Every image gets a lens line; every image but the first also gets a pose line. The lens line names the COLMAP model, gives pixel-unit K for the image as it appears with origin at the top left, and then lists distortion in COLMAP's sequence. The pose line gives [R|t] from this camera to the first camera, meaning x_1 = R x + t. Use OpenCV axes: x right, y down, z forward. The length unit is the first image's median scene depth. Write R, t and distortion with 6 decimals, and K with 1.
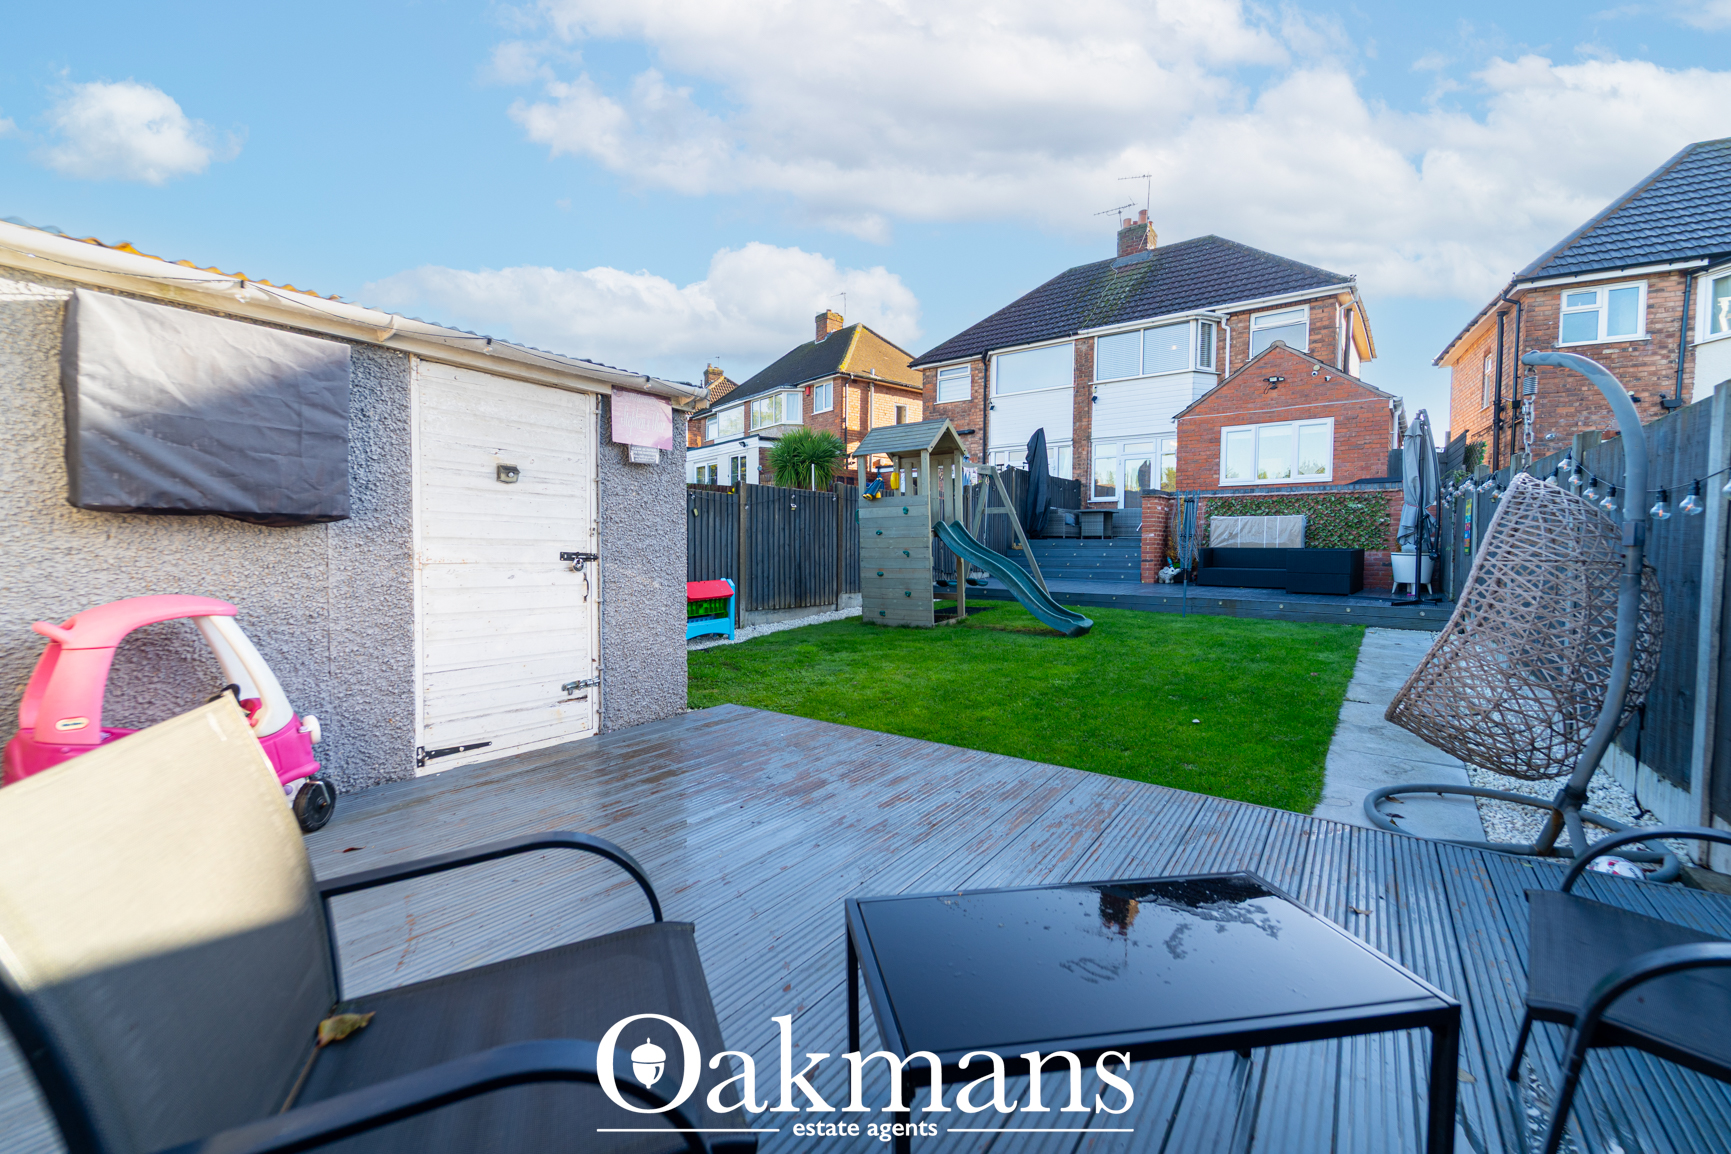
lens RADIAL K [[699.8, 0, 865.5], [0, 699.8, 577.0], [0, 0, 1]] dist [-0.002202, -0.000635]
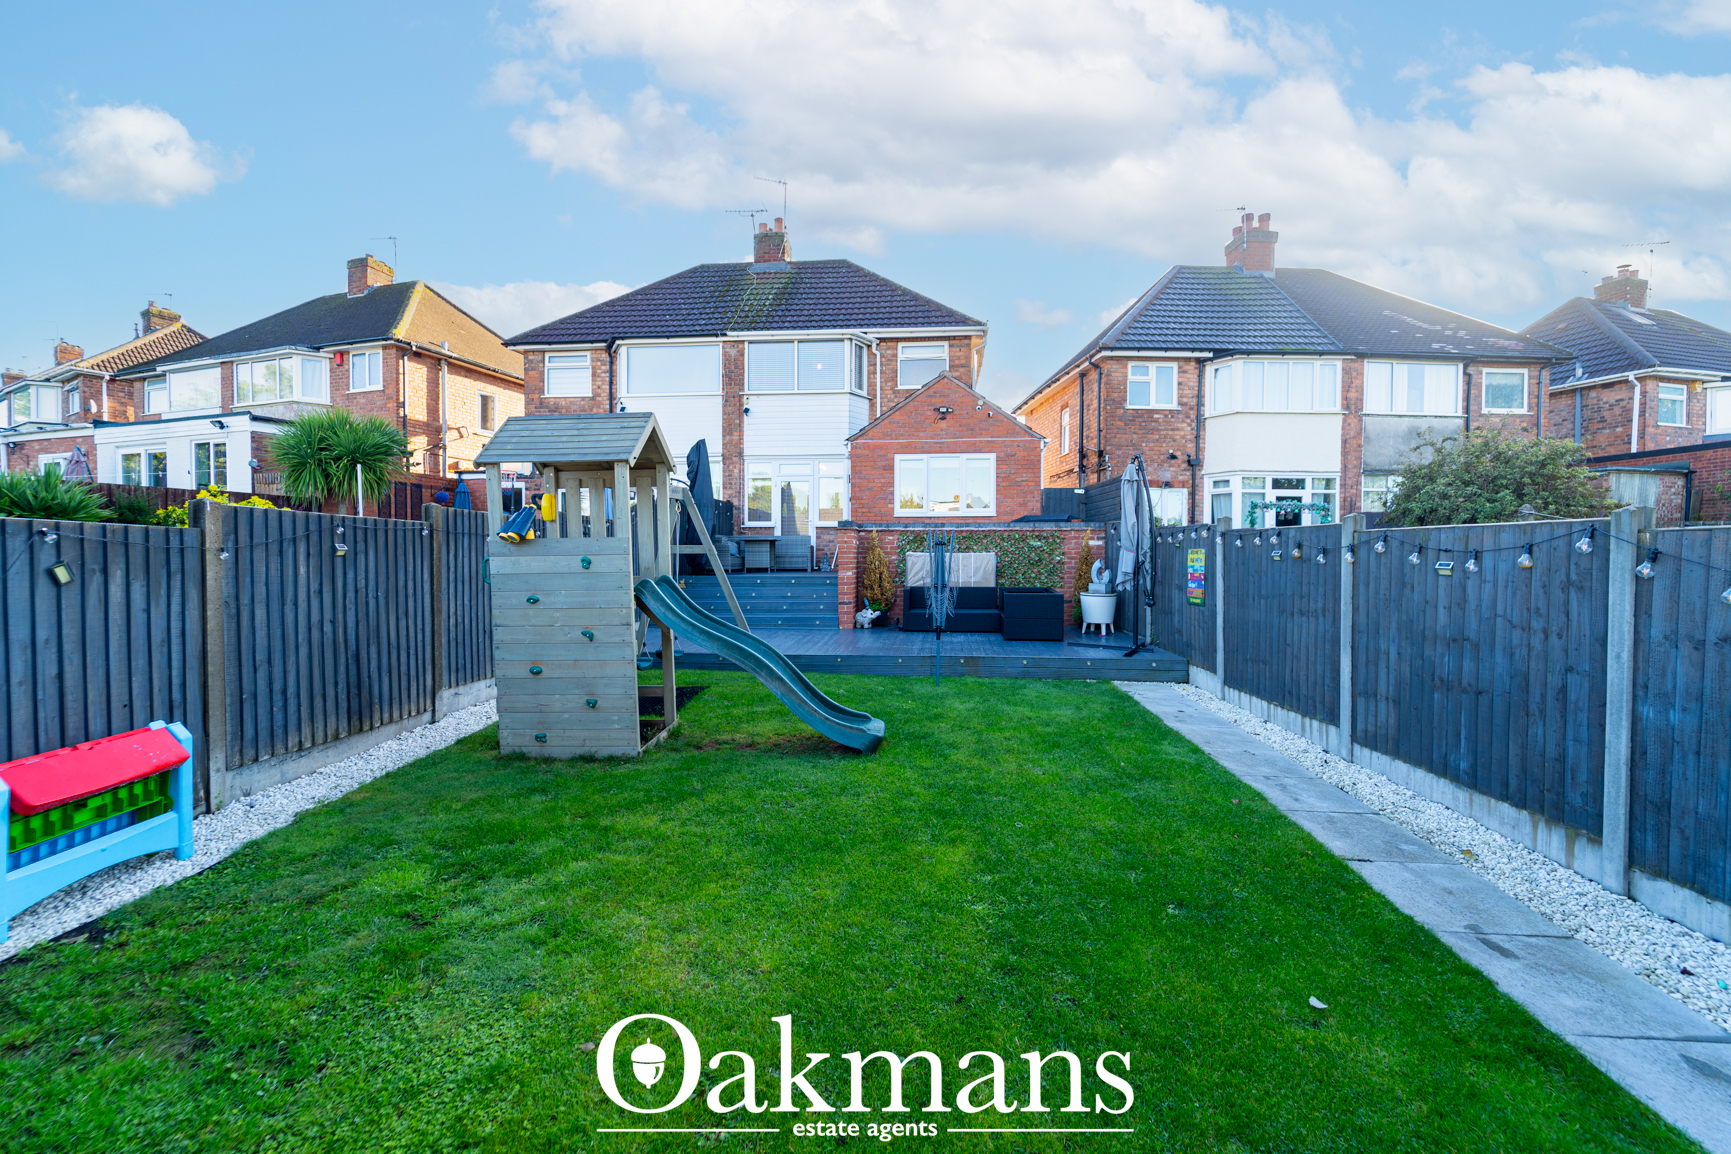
lens RADIAL K [[699.8, 0, 865.5], [0, 699.8, 577.0], [0, 0, 1]] dist [-0.002202, -0.000635]
pose [[0.842240, -0.021378, 0.538679, -0.031384], [0.030394, 0.999507, -0.007856, -0.036688], [-0.538246, 0.022989, 0.842474, 0.196398]]
